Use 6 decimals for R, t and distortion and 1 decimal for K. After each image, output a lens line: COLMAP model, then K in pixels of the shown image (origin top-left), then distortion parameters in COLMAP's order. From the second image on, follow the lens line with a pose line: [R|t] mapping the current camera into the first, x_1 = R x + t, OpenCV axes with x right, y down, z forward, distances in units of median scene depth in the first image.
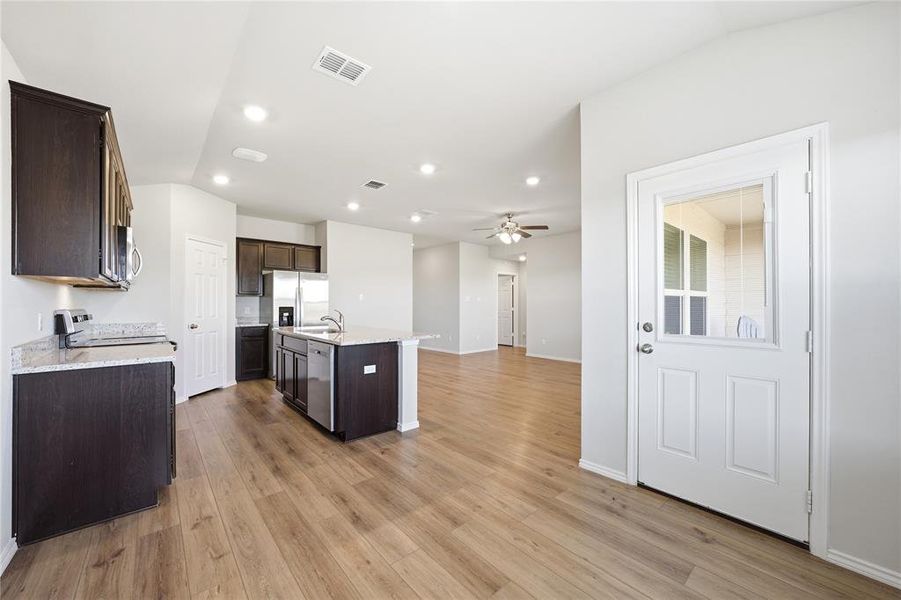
lens RADIAL K [[345.8, 0, 450.5], [0, 345.8, 300.0], [0, 0, 1]] dist [-0.001274, -0.000015]
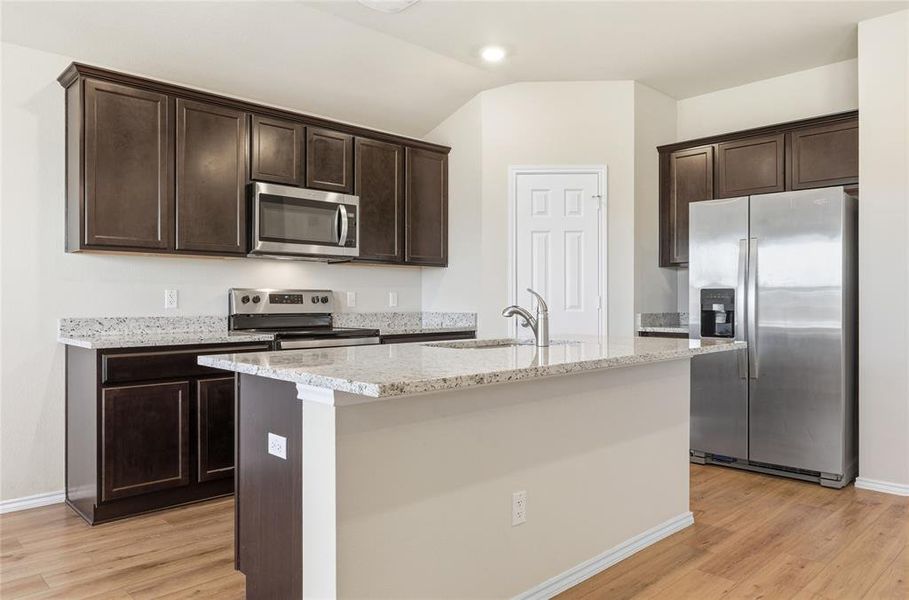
lens RADIAL K [[633.7, 0, 454.5], [0, 633.7, 300.0], [0, 0, 1]] dist [-0.001562, -0.002117]
pose [[0.047315, -0.000232, -0.998880, 0.236878], [0.011489, 0.999934, 0.000312, 0.027312], [0.998814, -0.011490, 0.047315, 0.628351]]
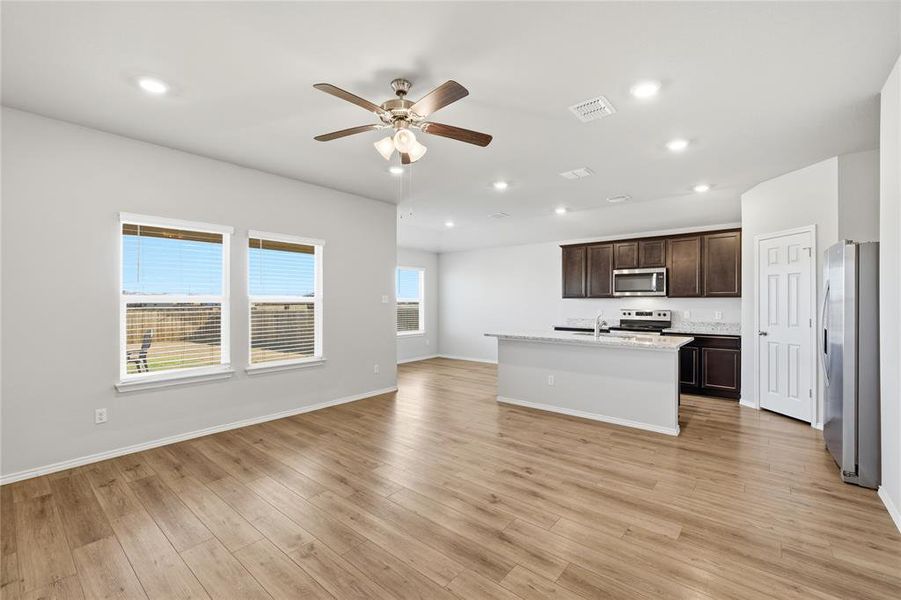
lens RADIAL K [[387.0, 0, 450.5], [0, 387.0, 300.0], [0, 0, 1]] dist [-0.003240, -0.000376]
pose [[-0.988588, -0.000501, -0.150642, 0.181105], [0.001644, 0.999899, -0.014115, 0.000328], [0.150634, -0.014202, -0.988488, 1.429720]]
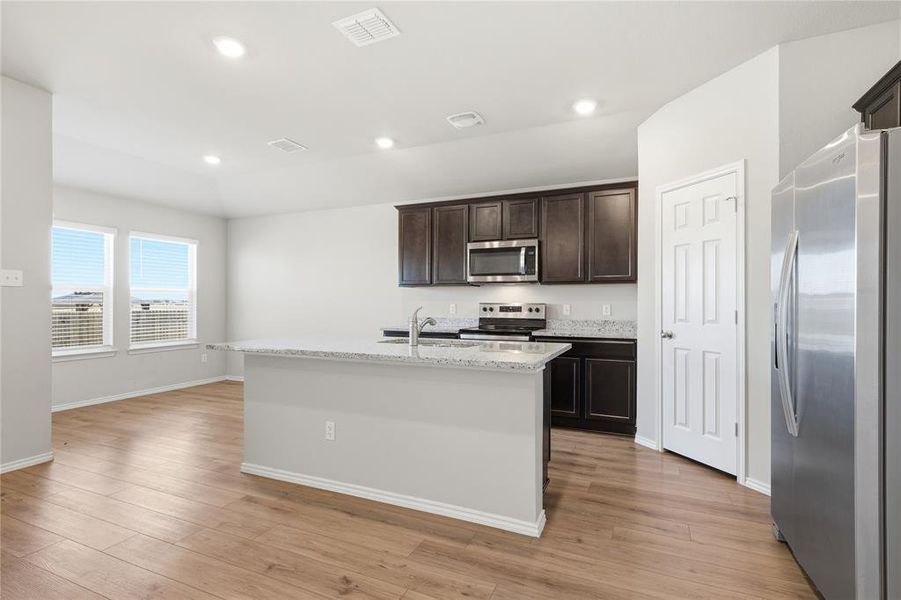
lens RADIAL K [[444.3, 0, 450.5], [0, 444.3, 300.0], [0, 0, 1]] dist [0.004751, 0.000418]
pose [[-0.911304, -0.004168, -0.411712, -0.059442], [0.002822, 0.999862, -0.016368, 0.020350], [0.411723, -0.016078, -0.911167, 1.169831]]
